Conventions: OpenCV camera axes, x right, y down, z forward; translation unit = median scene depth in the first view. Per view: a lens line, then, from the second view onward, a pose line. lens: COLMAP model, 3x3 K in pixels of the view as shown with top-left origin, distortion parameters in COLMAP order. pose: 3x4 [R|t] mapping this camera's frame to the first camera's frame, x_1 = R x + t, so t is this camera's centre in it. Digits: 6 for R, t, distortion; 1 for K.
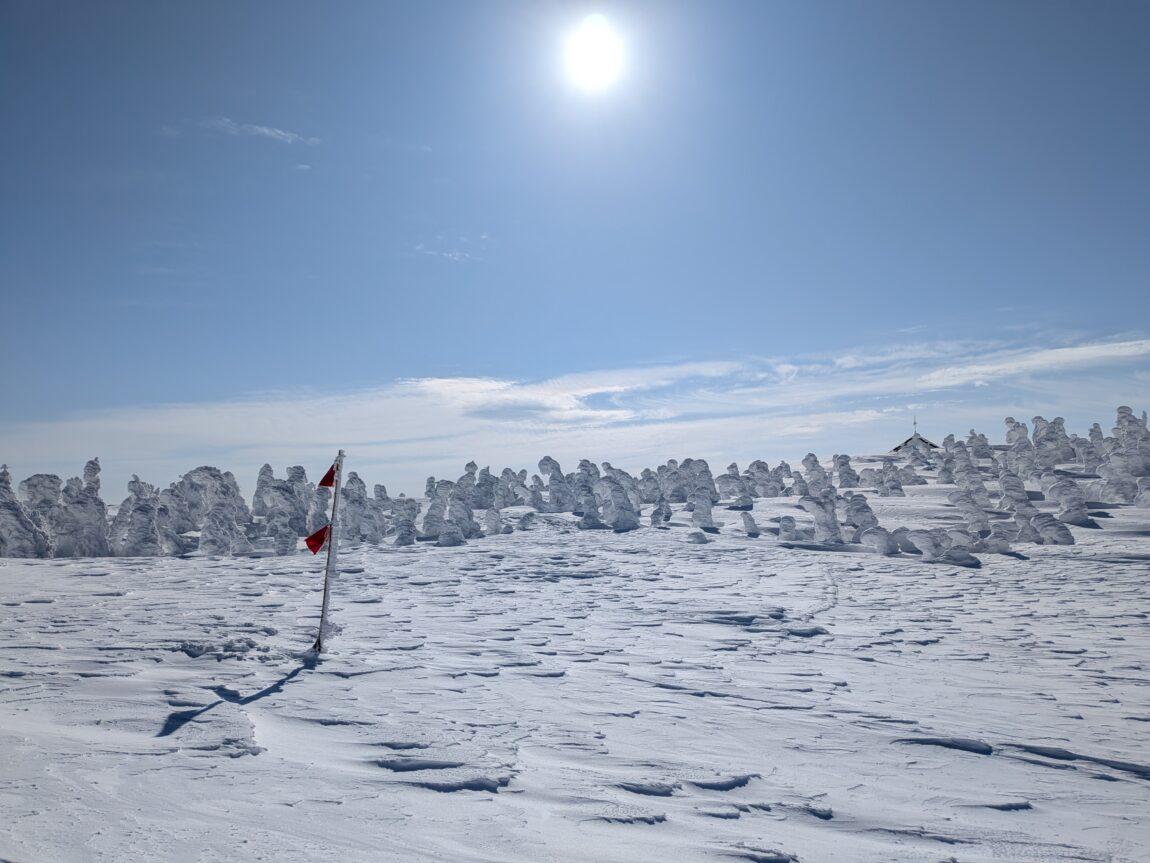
lens RADIAL K [[2223.8, 0, 575.0], [0, 2223.8, 431.5], [0, 0, 1]] dist [0.001750, -0.044019]
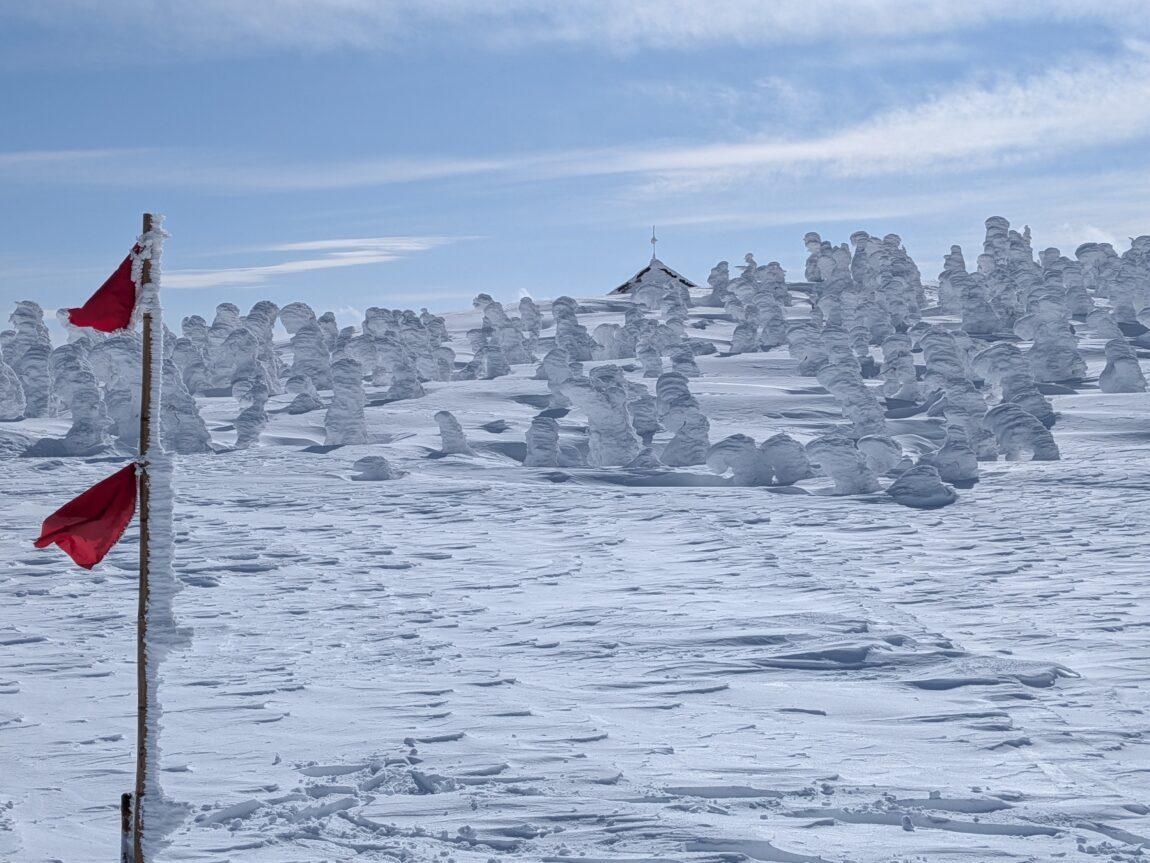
lens RADIAL K [[2223.8, 0, 575.0], [0, 2223.8, 431.5], [0, 0, 1]] dist [0.001750, -0.044019]
pose [[0.777907, -0.021187, 0.628022, -0.204642], [-0.004589, 0.999213, 0.039394, 0.021987], [-0.628362, -0.033527, 0.777198, 0.621200]]
